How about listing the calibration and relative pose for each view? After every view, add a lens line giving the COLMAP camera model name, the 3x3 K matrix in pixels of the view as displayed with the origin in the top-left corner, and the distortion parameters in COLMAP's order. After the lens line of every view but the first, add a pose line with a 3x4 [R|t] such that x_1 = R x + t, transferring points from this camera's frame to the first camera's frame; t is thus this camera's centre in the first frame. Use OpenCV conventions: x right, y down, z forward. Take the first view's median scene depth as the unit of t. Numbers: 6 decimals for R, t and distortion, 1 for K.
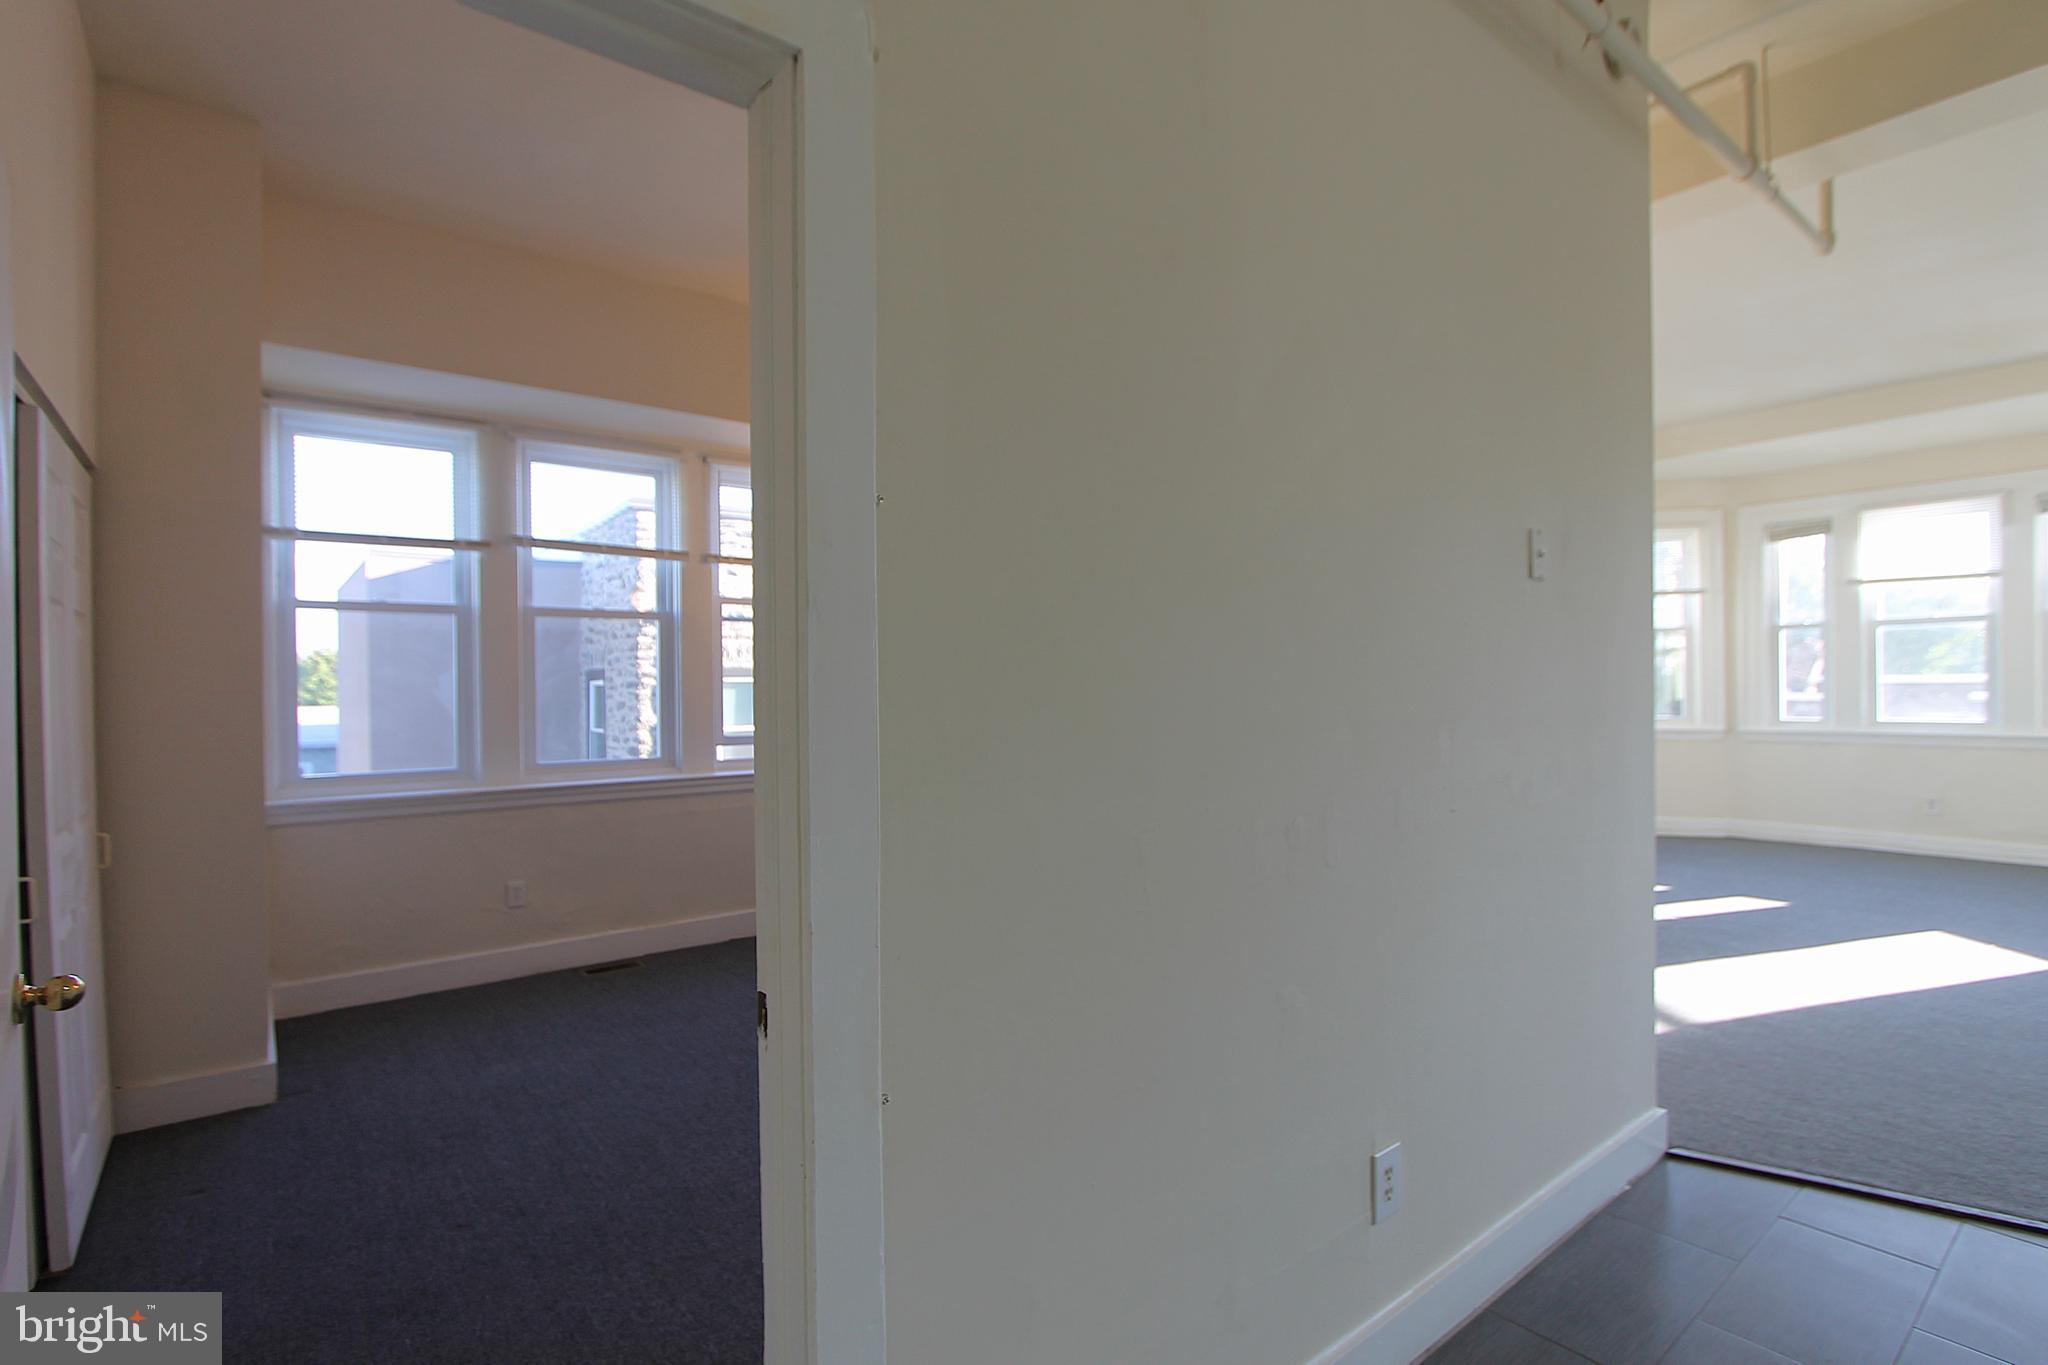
lens RADIAL K [[980.3, 0, 1030.6], [0, 980.3, 689.4], [0, 0, 1]] dist [-0.021350, 0.000572]
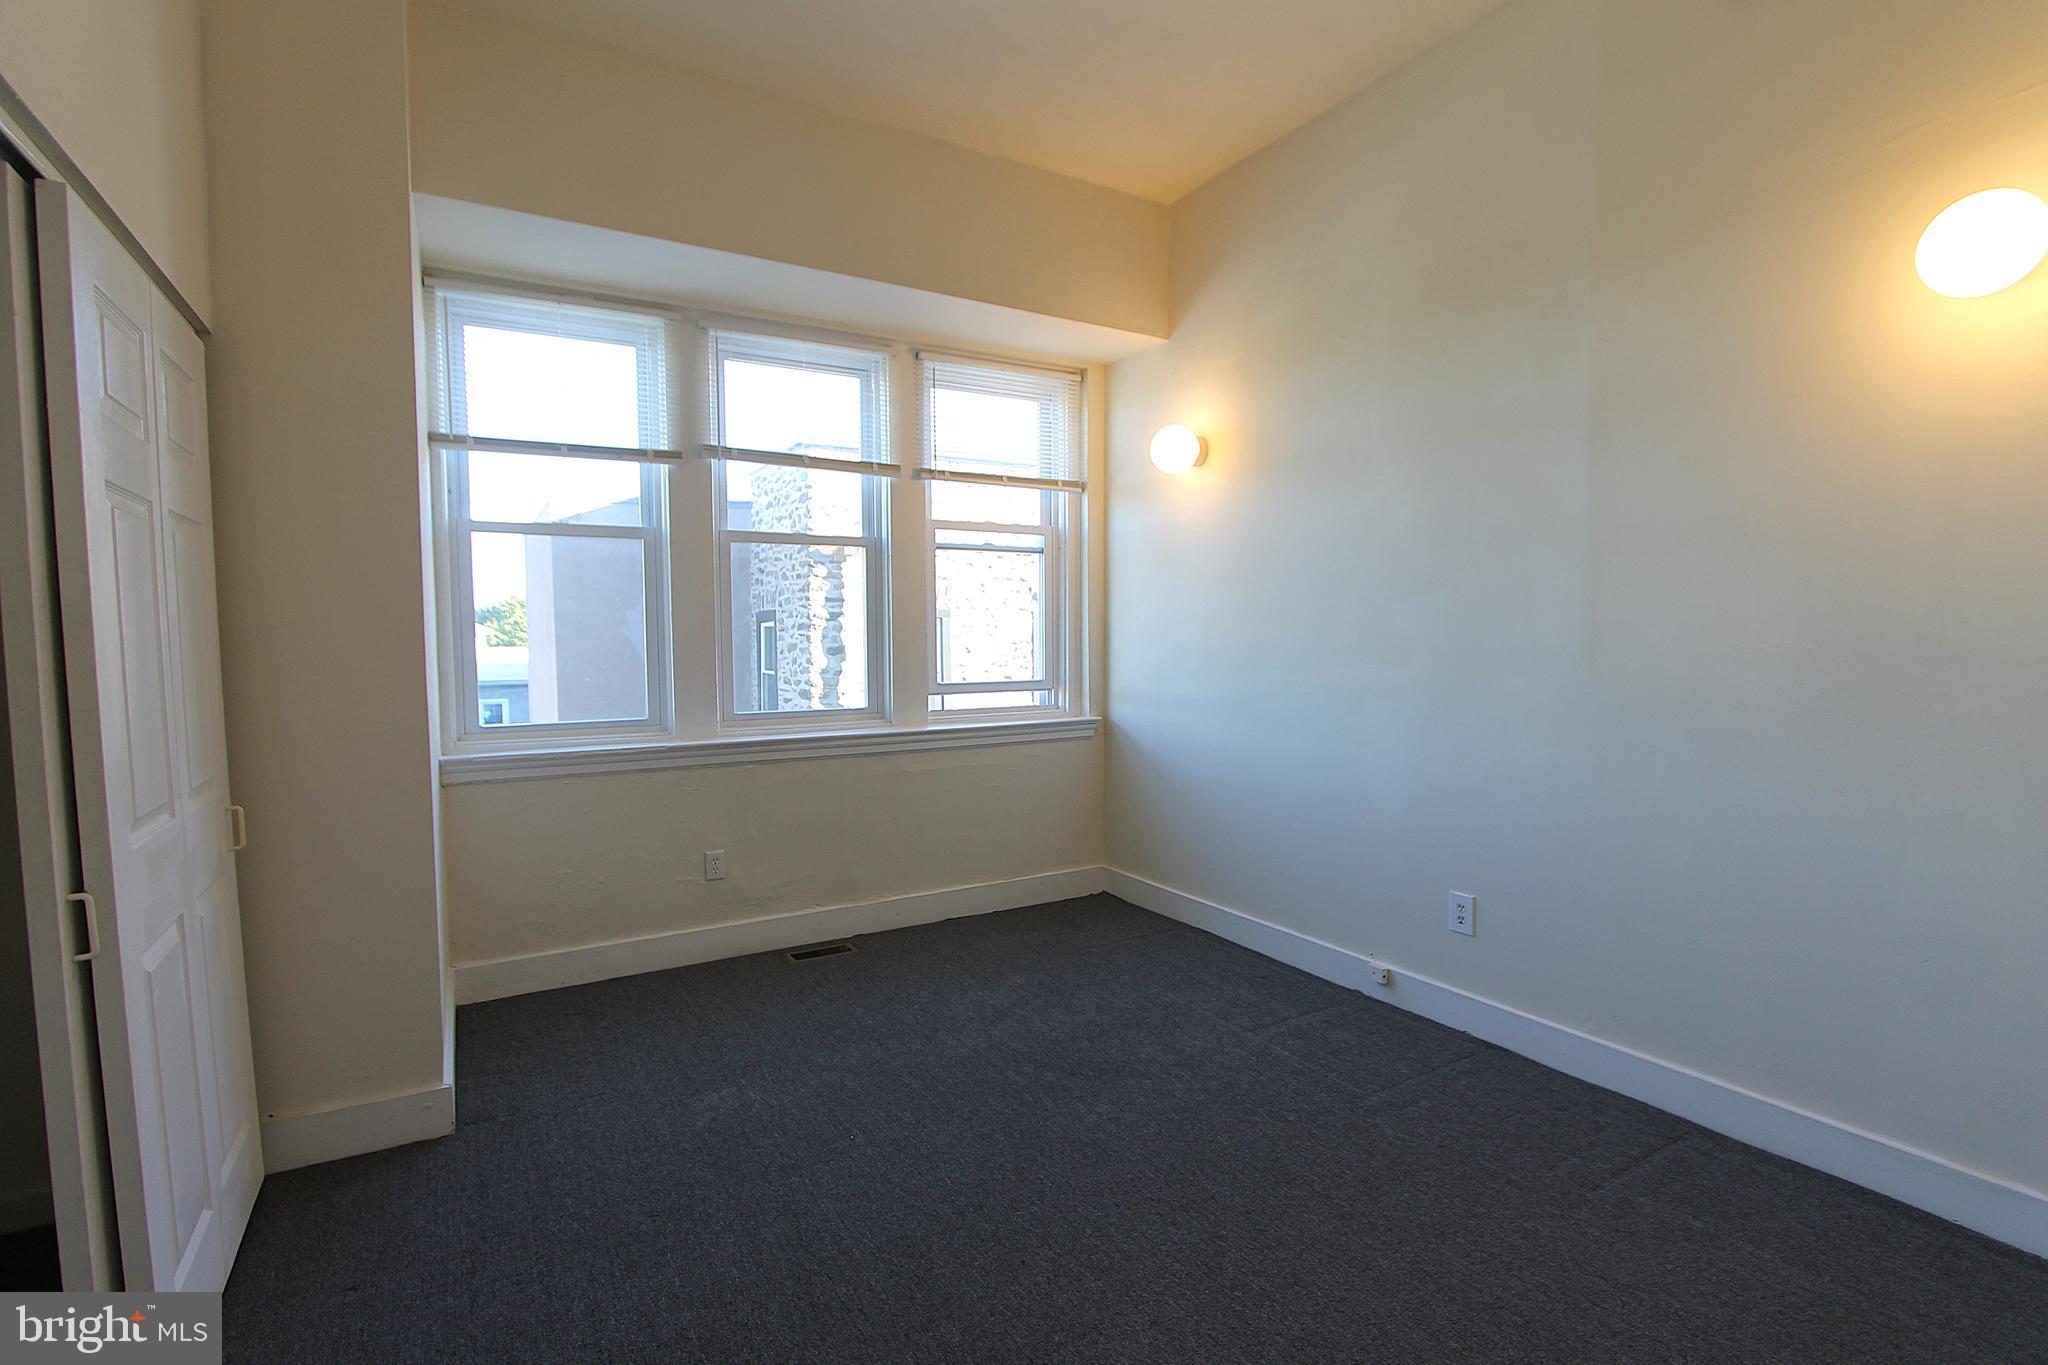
lens RADIAL K [[962.1, 0, 1023.0], [0, 962.1, 693.3], [0, 0, 1]] dist [-0.024502, 0.004800]
pose [[0.989401, 0.015423, -0.144388, -0.131694], [-0.006564, 0.998077, 0.061633, 0.004005], [0.145061, -0.060031, 0.987600, 0.199667]]
